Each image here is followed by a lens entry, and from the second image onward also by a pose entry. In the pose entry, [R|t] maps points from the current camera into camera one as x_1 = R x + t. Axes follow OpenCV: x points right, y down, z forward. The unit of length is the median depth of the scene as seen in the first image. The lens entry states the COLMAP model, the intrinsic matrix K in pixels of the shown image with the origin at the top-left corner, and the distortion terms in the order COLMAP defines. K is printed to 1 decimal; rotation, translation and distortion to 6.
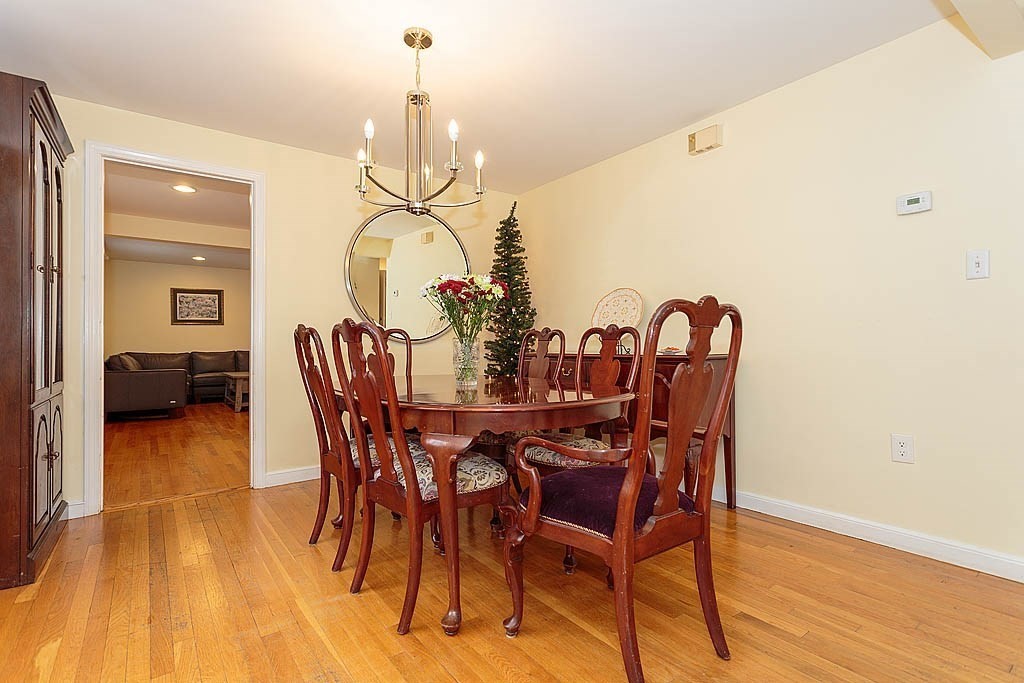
lens RADIAL K [[504.9, 0, 511.5], [0, 504.9, 348.1], [0, 0, 1]] dist [0.003618, 0.000512]
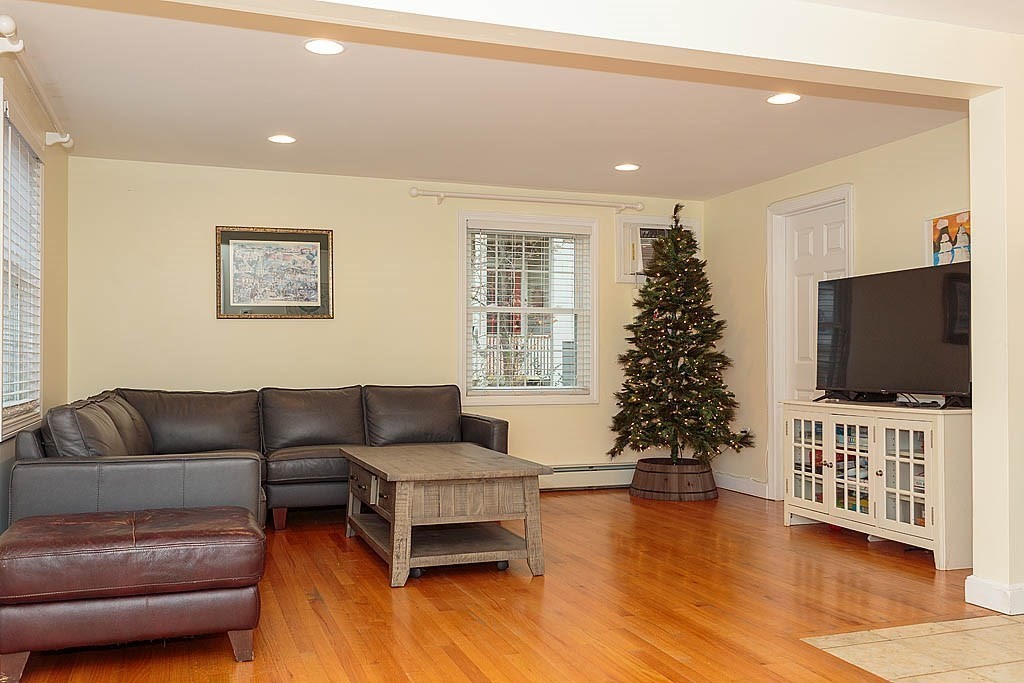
lens RADIAL K [[884.7, 0, 508.2], [0, 884.7, 355.2], [0, 0, 1]] dist [0.003150, 0.006759]
pose [[0.963525, -0.003796, -0.267592, -0.258777], [-0.000300, 0.999883, -0.015264, -0.007280], [0.267619, 0.014788, 0.963411, 0.380818]]
